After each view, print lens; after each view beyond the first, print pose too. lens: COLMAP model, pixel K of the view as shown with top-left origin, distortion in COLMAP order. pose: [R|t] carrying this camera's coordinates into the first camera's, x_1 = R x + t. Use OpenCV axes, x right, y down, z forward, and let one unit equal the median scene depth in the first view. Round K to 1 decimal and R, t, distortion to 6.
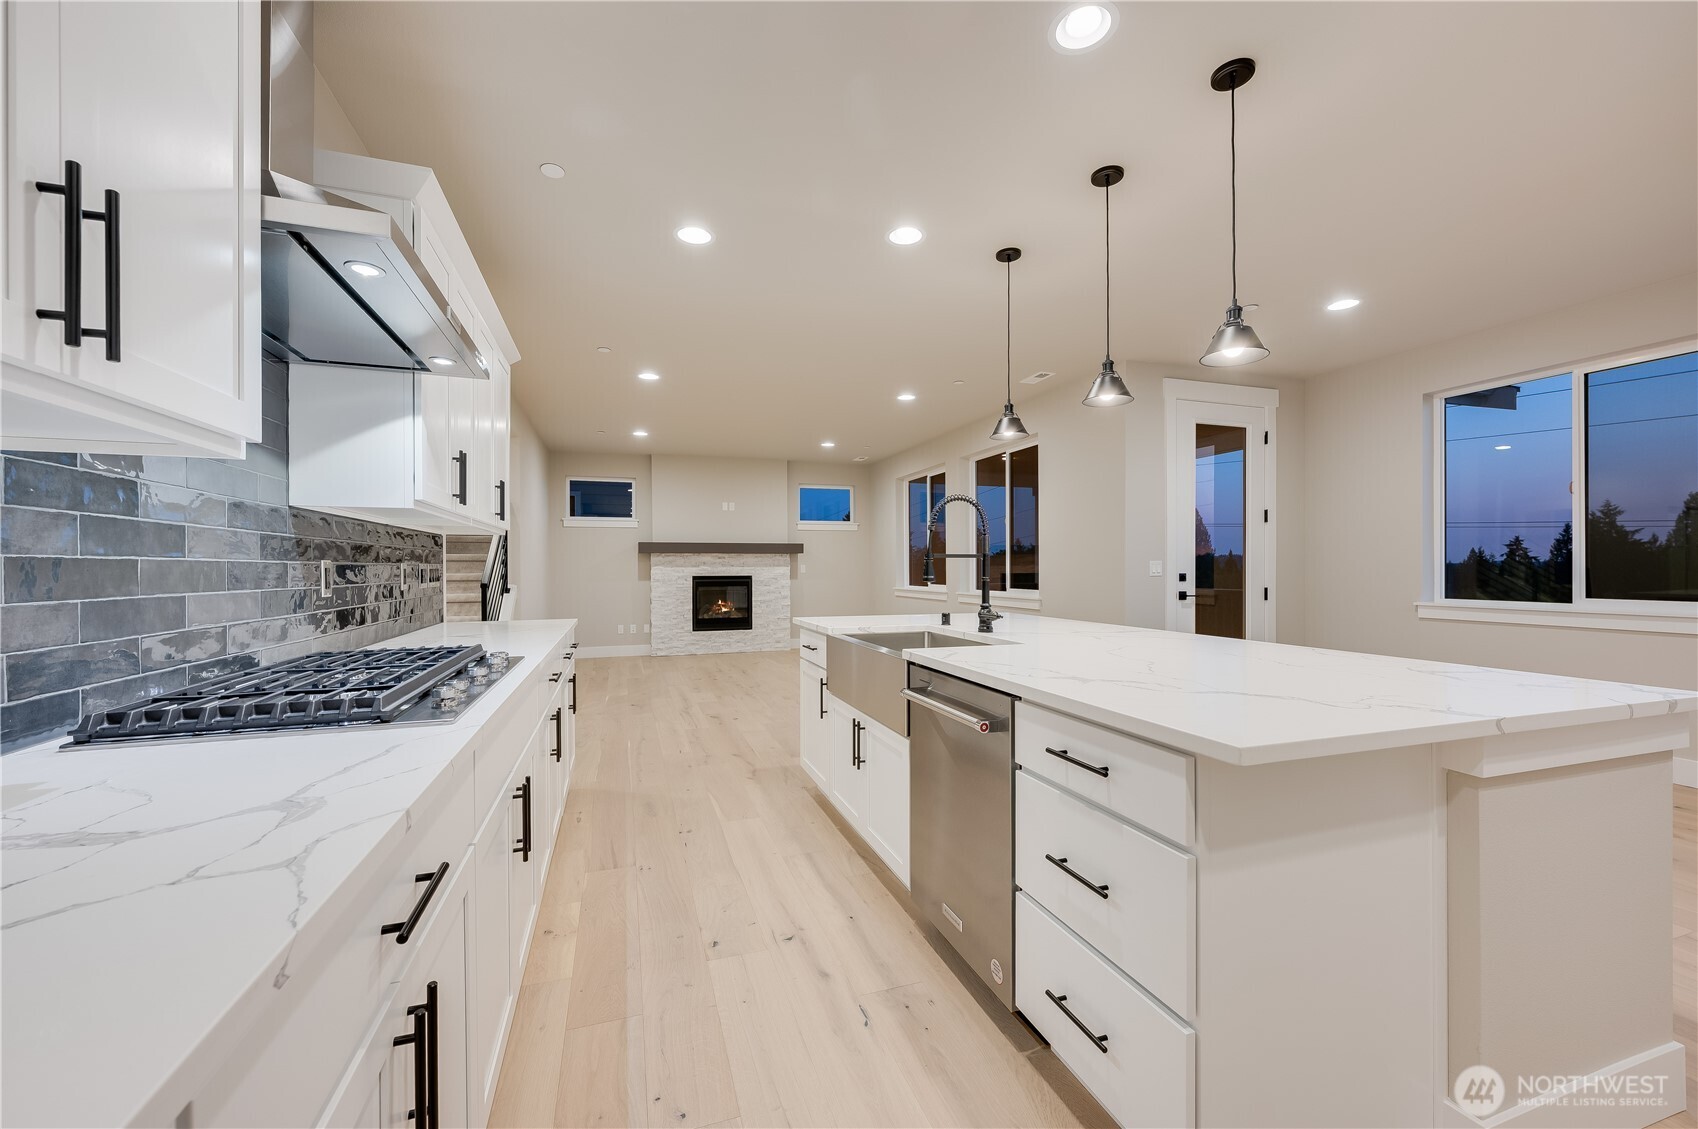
lens RADIAL K [[670.9, 0, 849.0], [0, 670.9, 564.5], [0, 0, 1]] dist [0.000856, 0.000123]
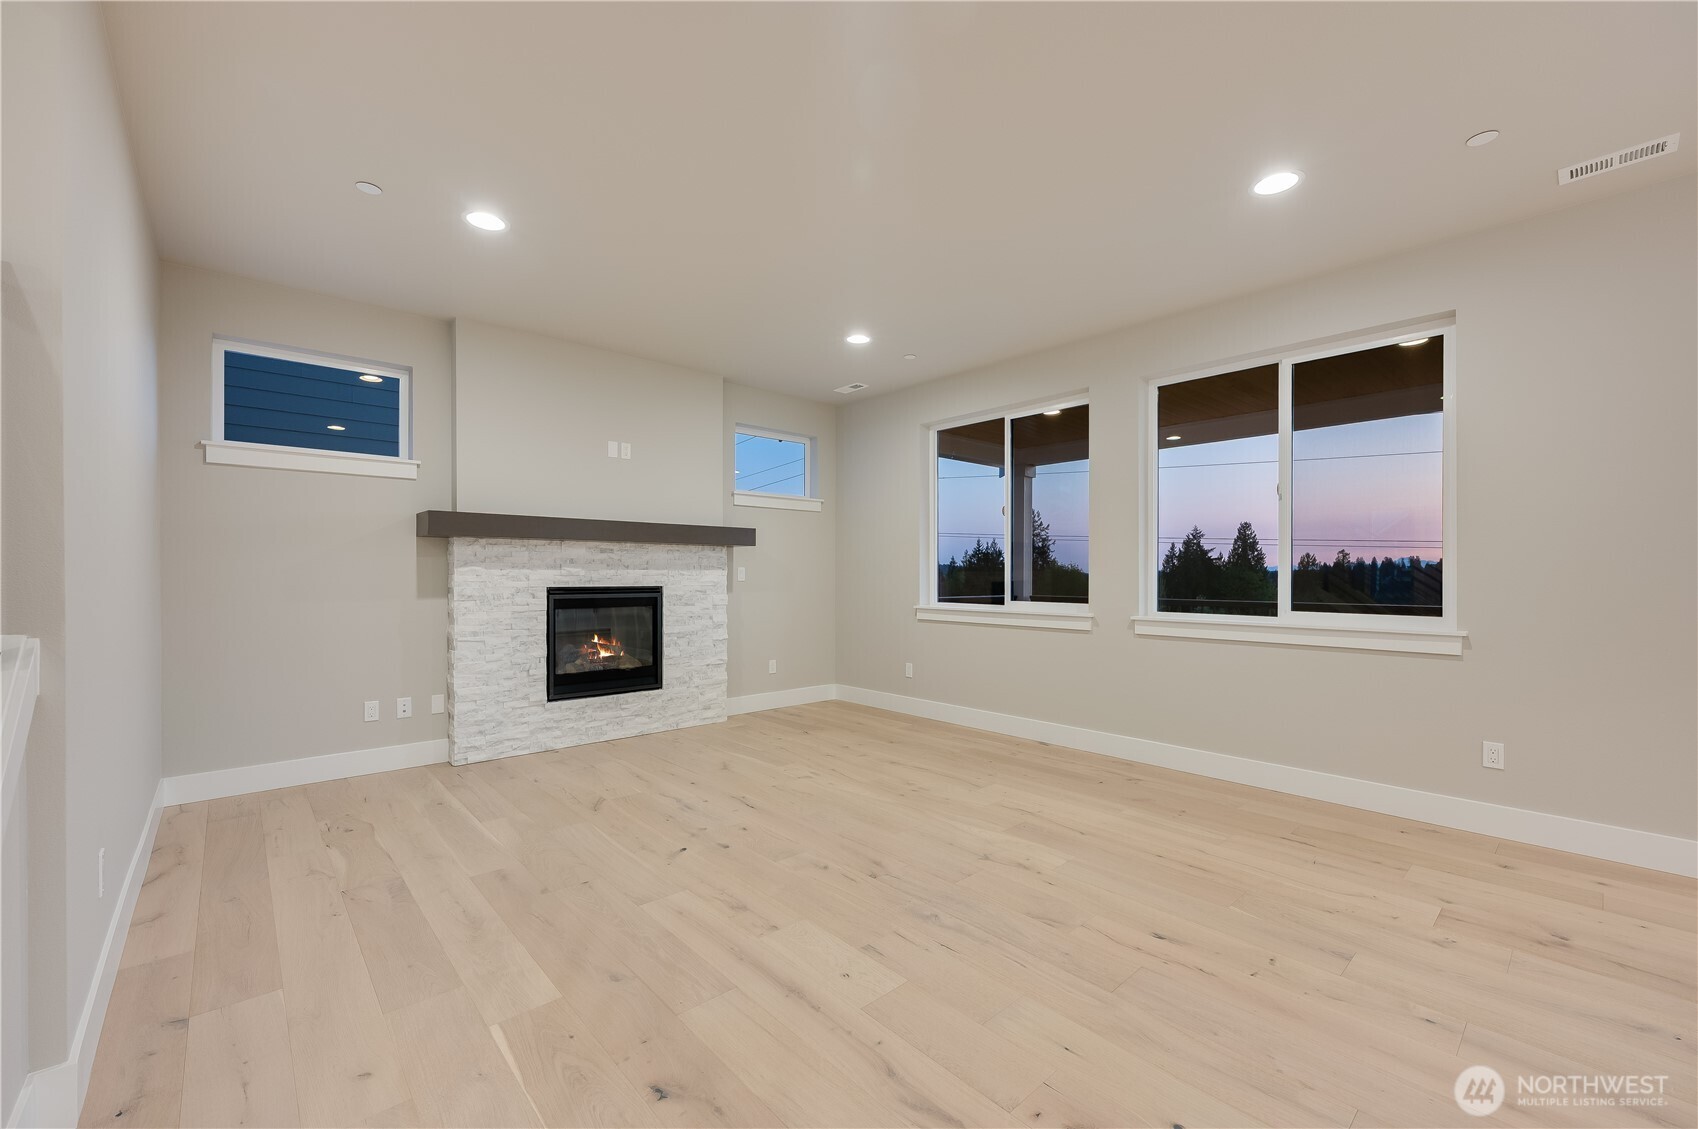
lens RADIAL K [[686.0, 0, 853.2], [0, 686.0, 573.0], [0, 0, 1]] dist [-0.001086, 0.000009]
pose [[0.916175, 0.006875, 0.400719, -0.230076], [-0.007476, 0.999972, -0.000063, 0.005356], [-0.400708, -0.002938, 0.916201, 0.463218]]
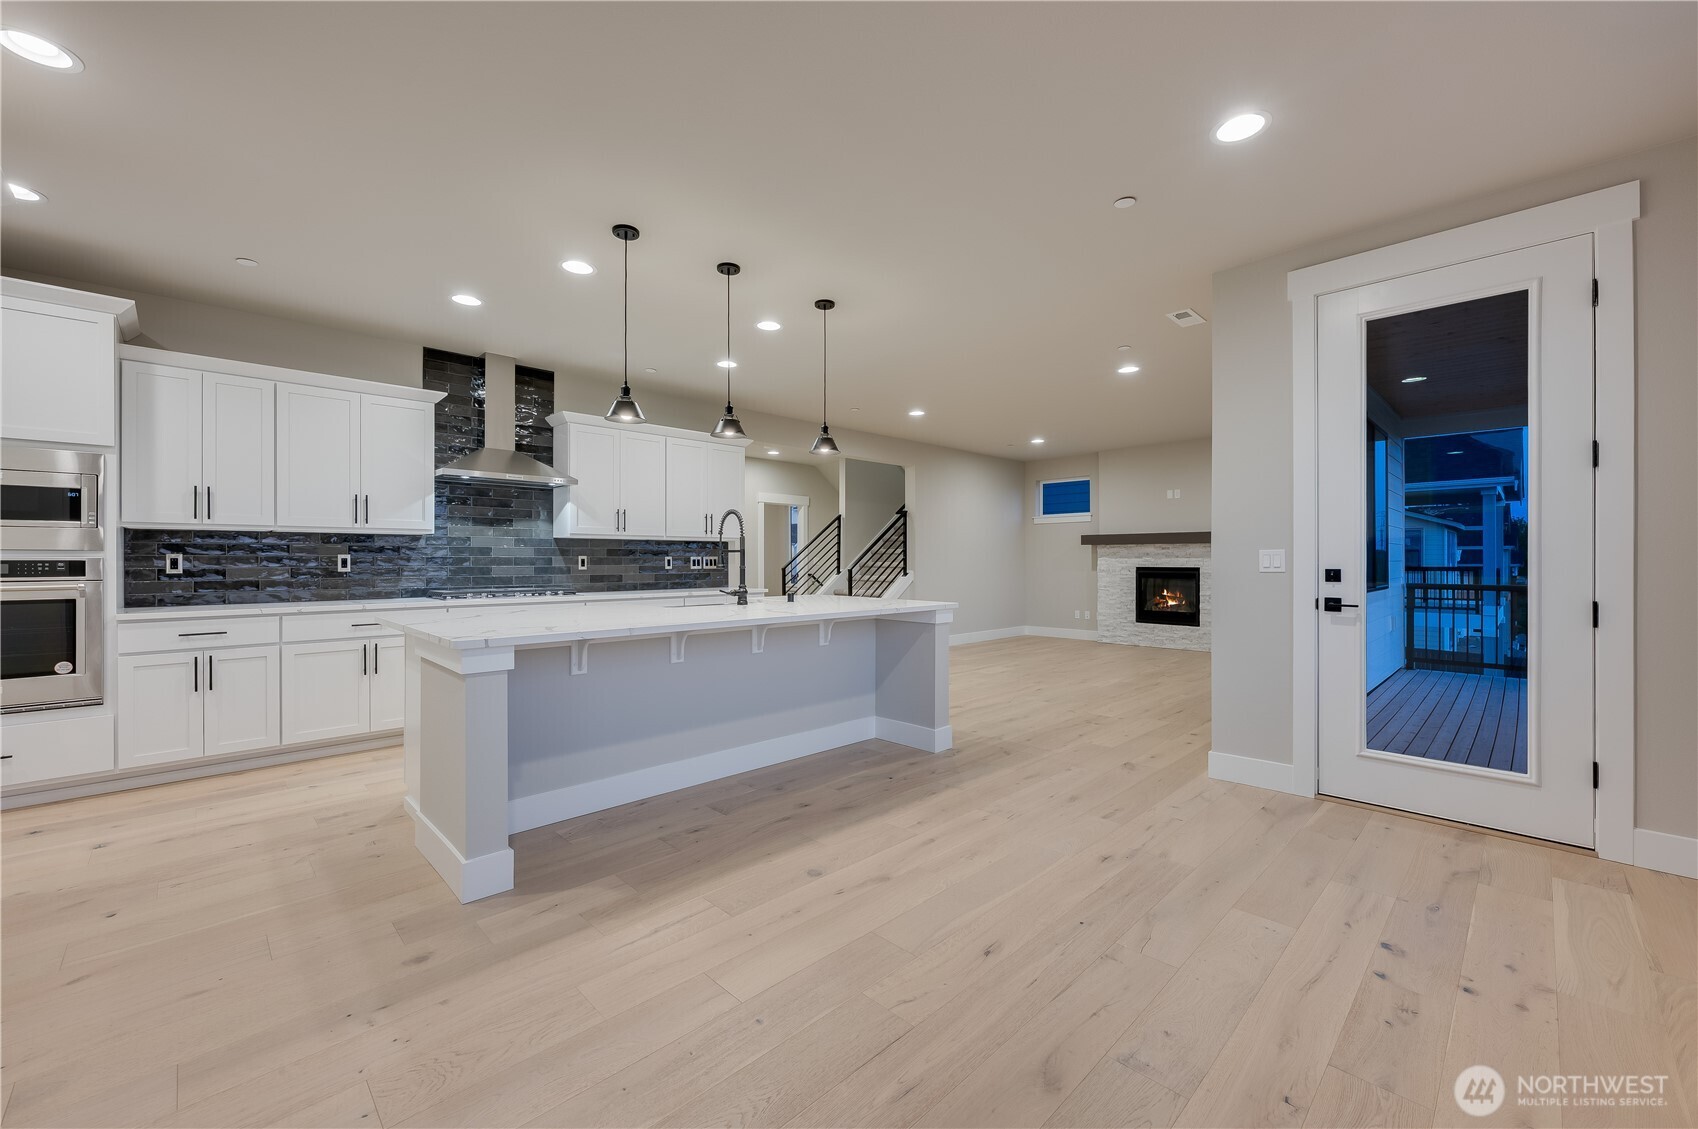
lens RADIAL K [[678.4, 0, 852.1], [0, 678.4, 561.2], [0, 0, 1]] dist [0.000399, 0.000431]
pose [[0.438371, 0.004942, -0.898780, 0.491319], [0.003351, 0.999969, 0.007133, -0.000198], [0.898788, -0.006139, 0.438341, 0.178186]]
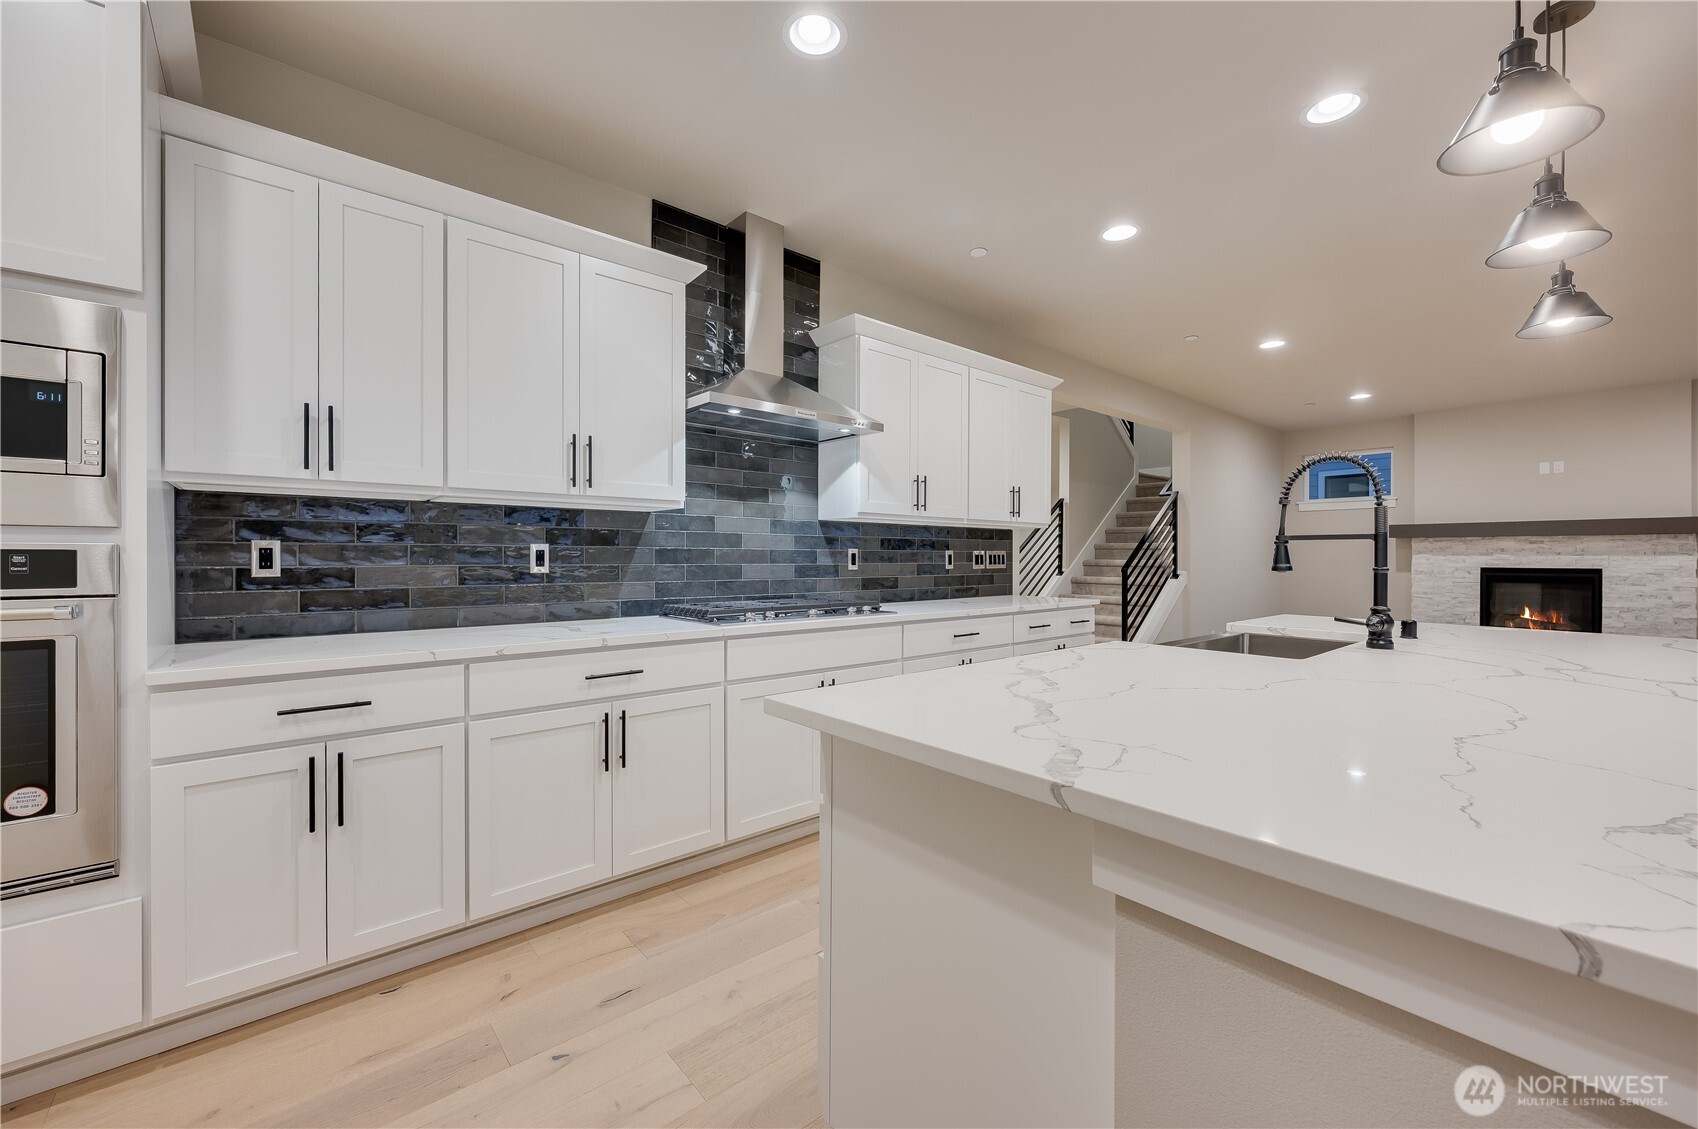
lens RADIAL K [[678.4, 0, 852.1], [0, 678.4, 561.2], [0, 0, 1]] dist [0.000399, 0.000431]
pose [[0.379838, 0.009845, -0.925001, 0.196672], [0.000512, 0.999941, 0.010853, 0.001585], [0.925053, -0.004596, 0.379811, 0.074394]]
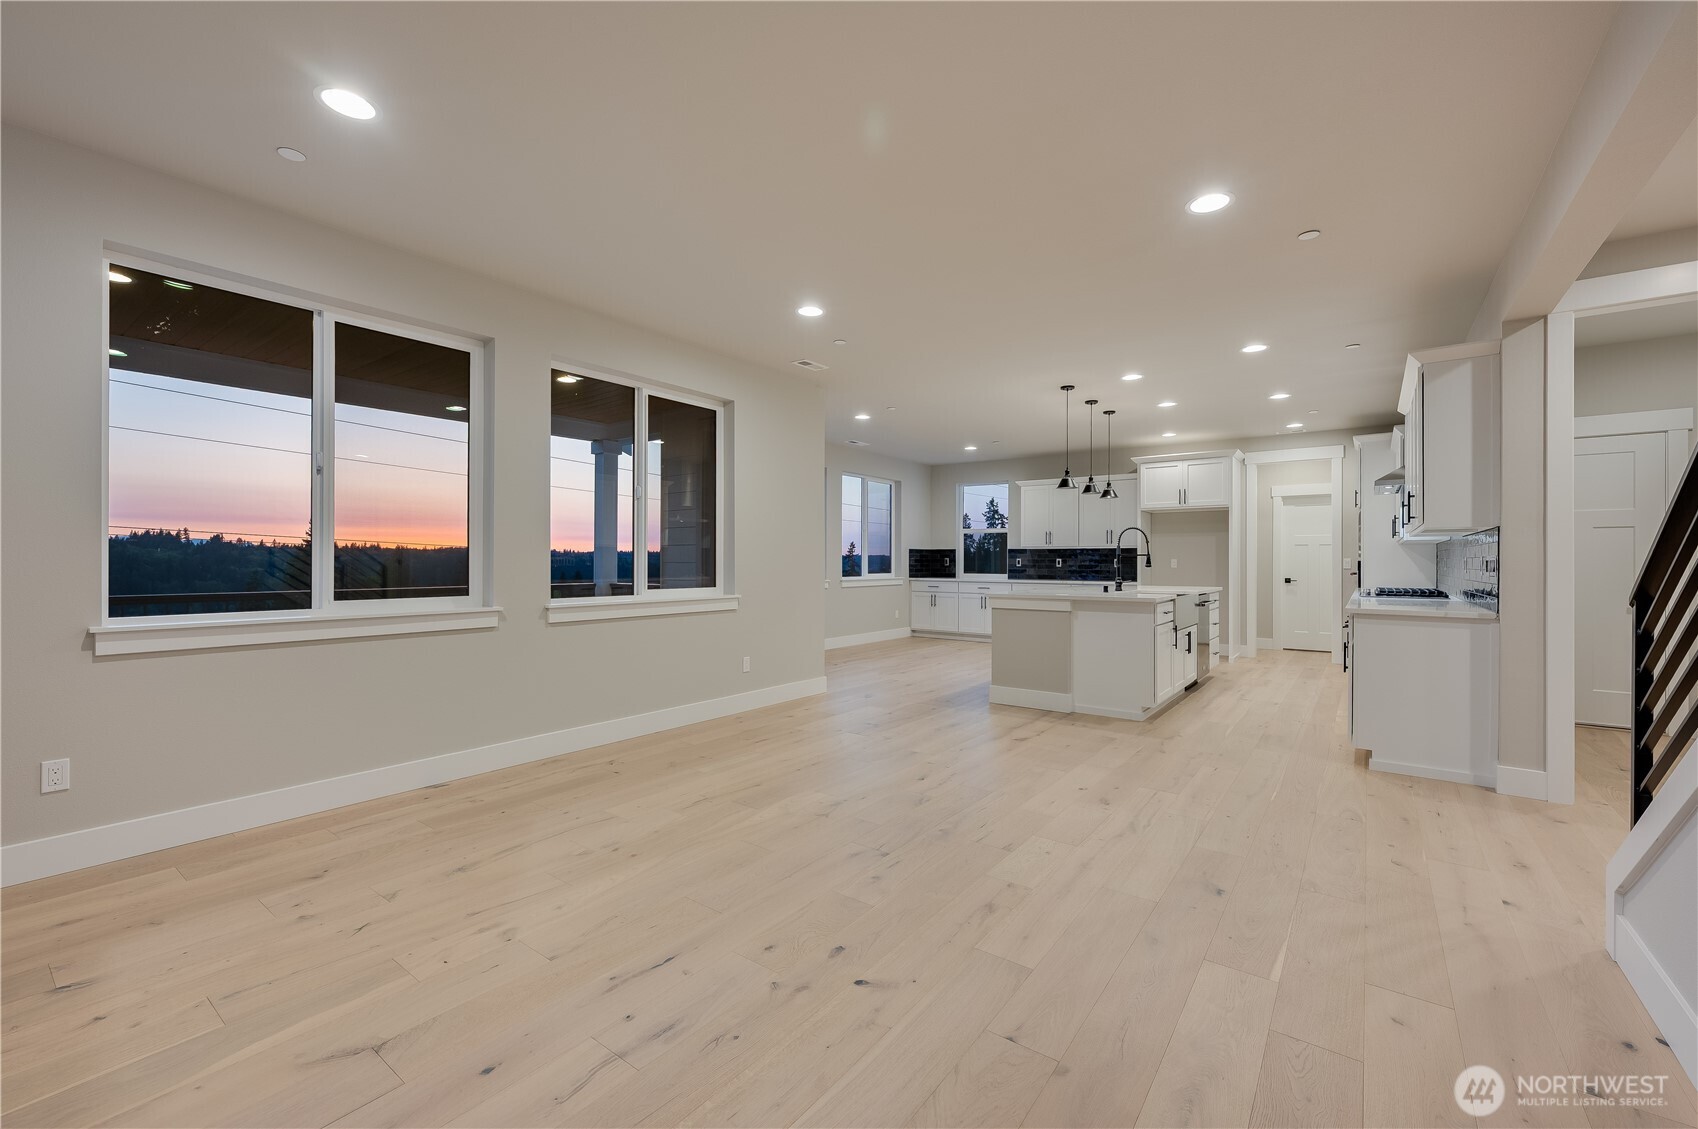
lens RADIAL K [[697.1, 0, 849.0], [0, 697.1, 564.5], [0, 0, 1]] dist [-0.000199, 0.000111]
pose [[-0.568319, -0.001455, 0.822807, -0.346180], [-0.004247, 0.999990, -0.001165, 0.007176], [-0.822797, -0.004157, -0.568320, 0.909623]]
